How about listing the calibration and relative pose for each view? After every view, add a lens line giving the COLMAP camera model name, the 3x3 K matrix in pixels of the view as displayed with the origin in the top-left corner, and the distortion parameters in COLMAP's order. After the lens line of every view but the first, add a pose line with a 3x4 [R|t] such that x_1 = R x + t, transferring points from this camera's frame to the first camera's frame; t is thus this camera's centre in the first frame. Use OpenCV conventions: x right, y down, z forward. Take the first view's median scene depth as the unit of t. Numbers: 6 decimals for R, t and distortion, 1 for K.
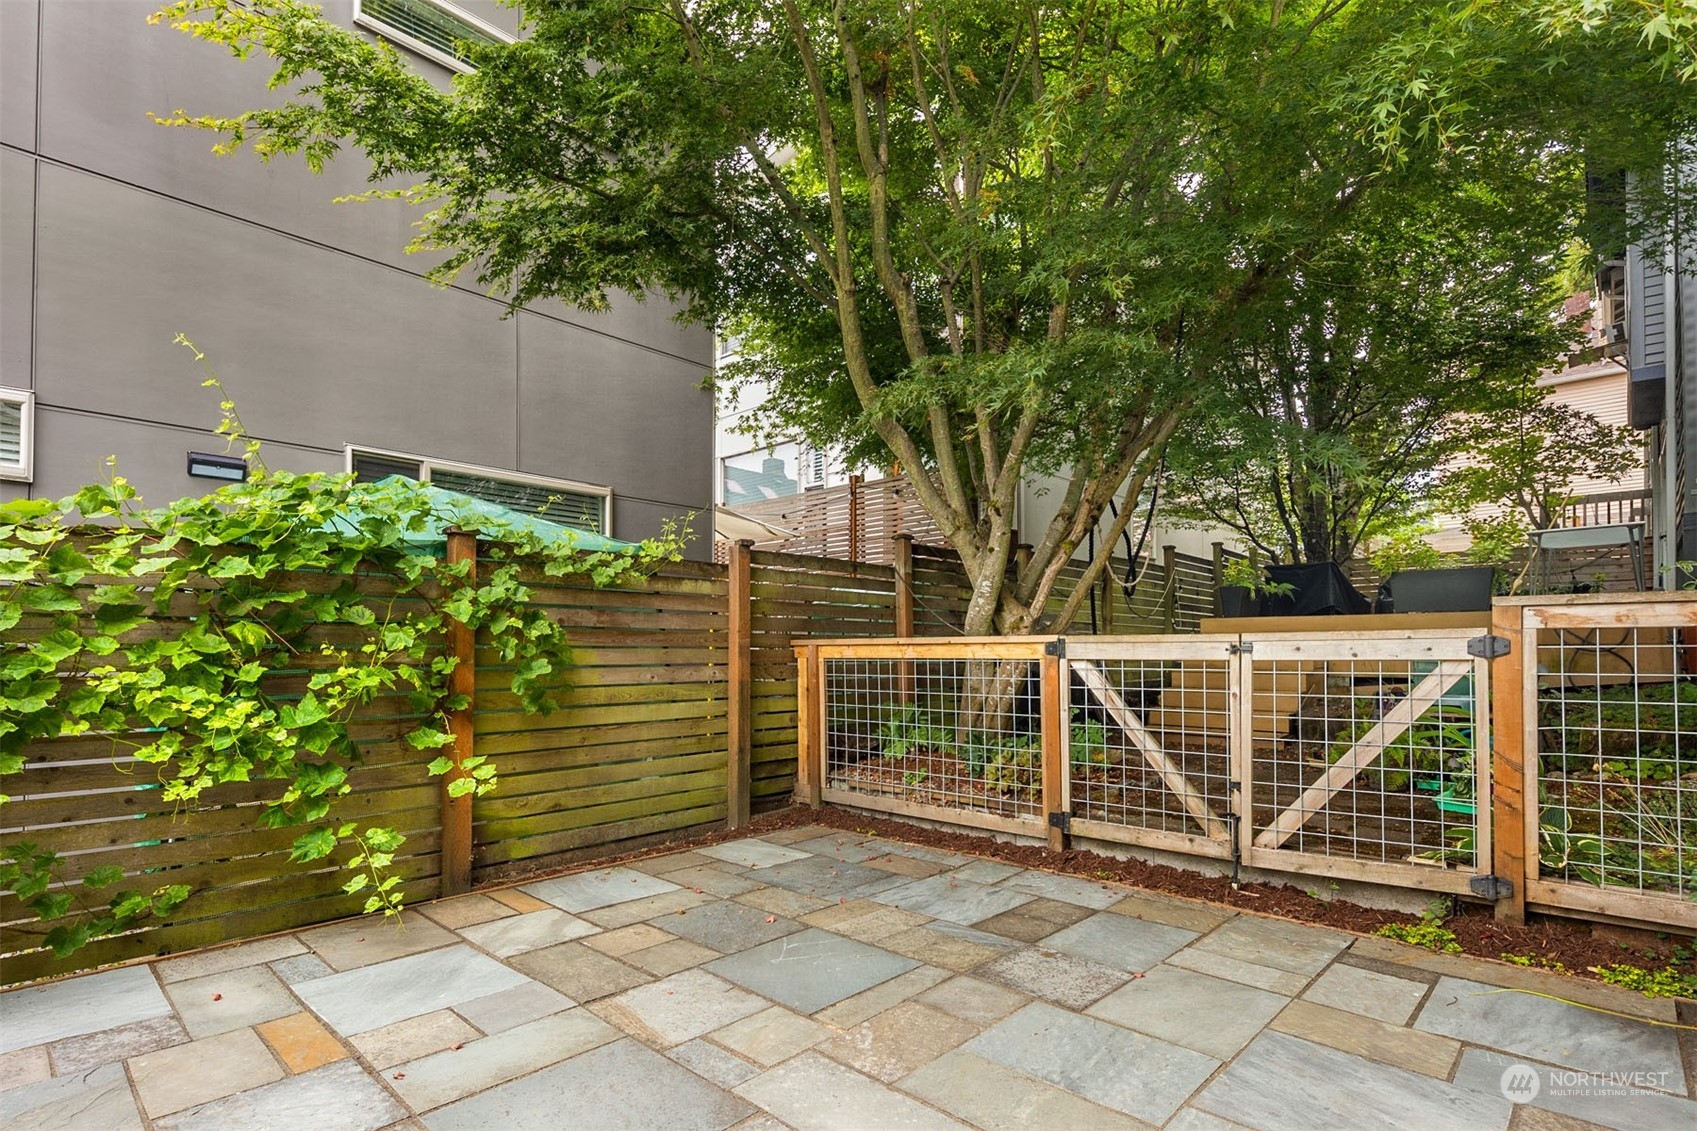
lens RADIAL K [[822.1, 0, 847.9], [0, 822.1, 636.5], [0, 0, 1]] dist [-0.001524, -0.000222]
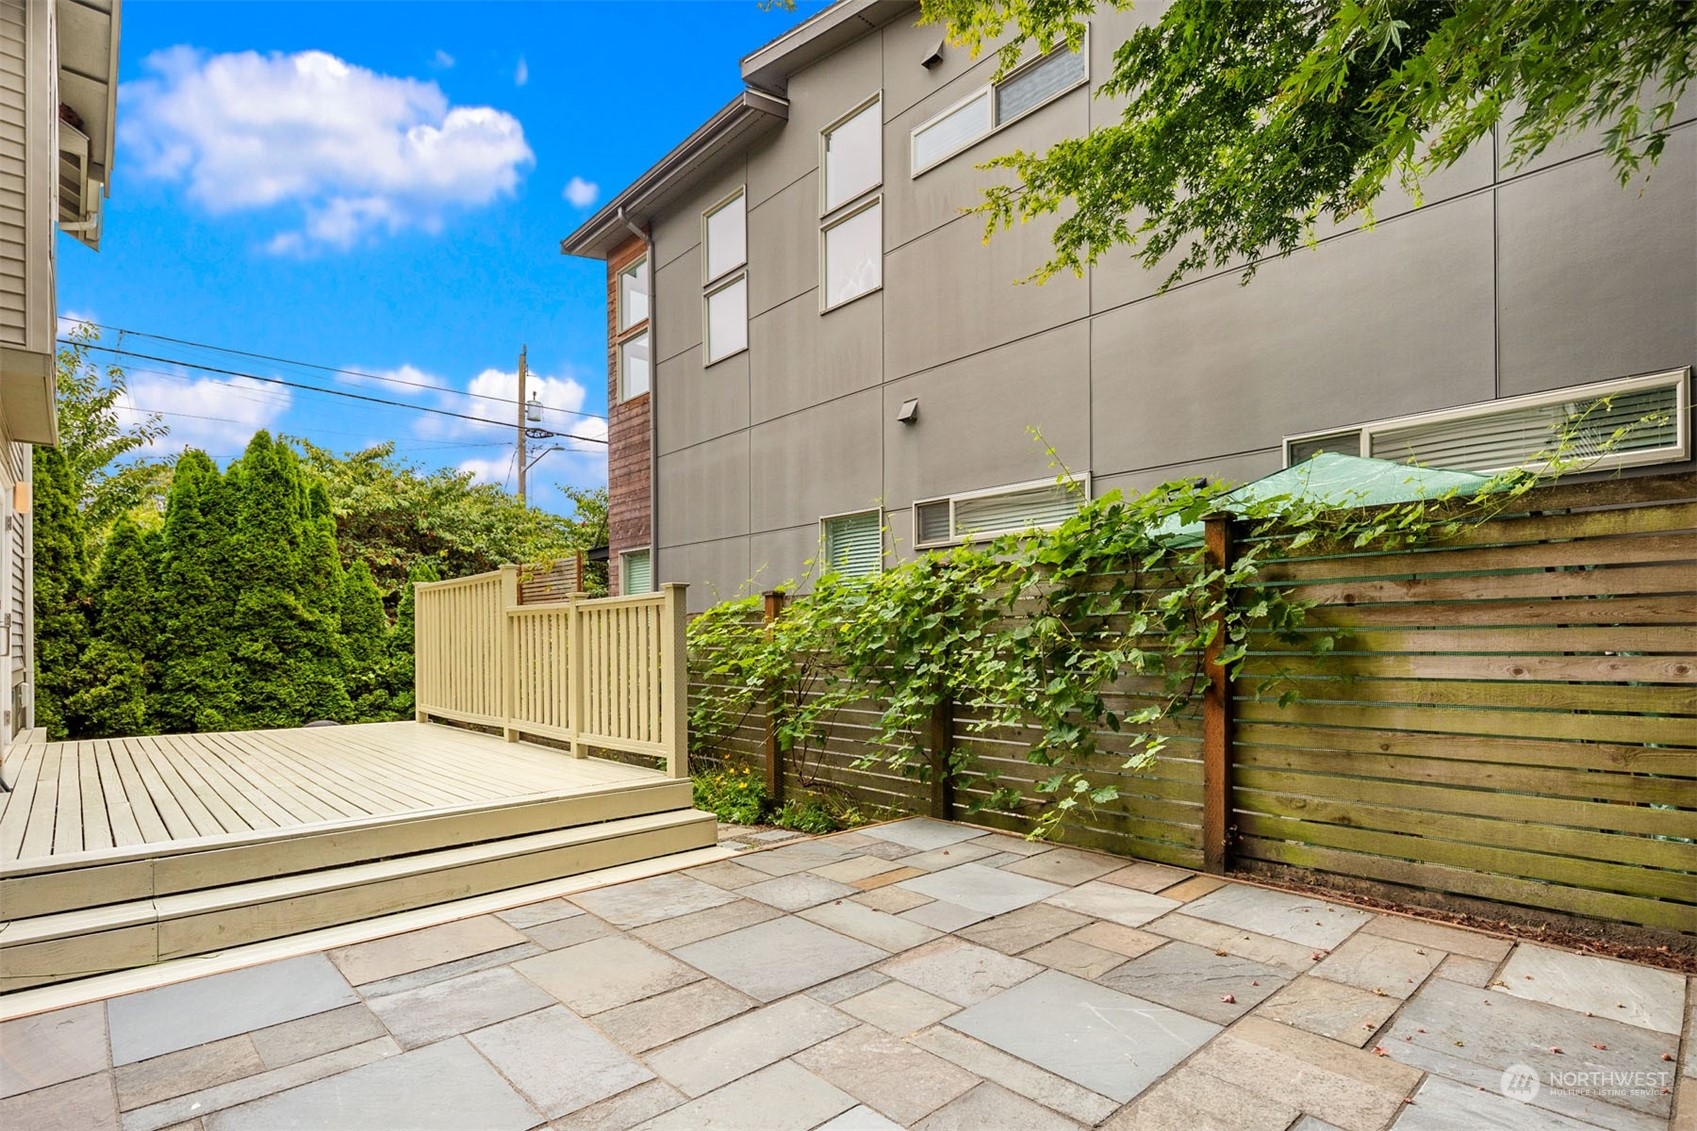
lens RADIAL K [[822.1, 0, 847.9], [0, 822.1, 636.5], [0, 0, 1]] dist [-0.001524, -0.000222]
pose [[-0.062781, -0.004818, -0.998016, 0.518516], [0.024352, 0.999683, -0.006358, 0.013116], [0.997730, -0.024703, -0.062644, 0.557890]]
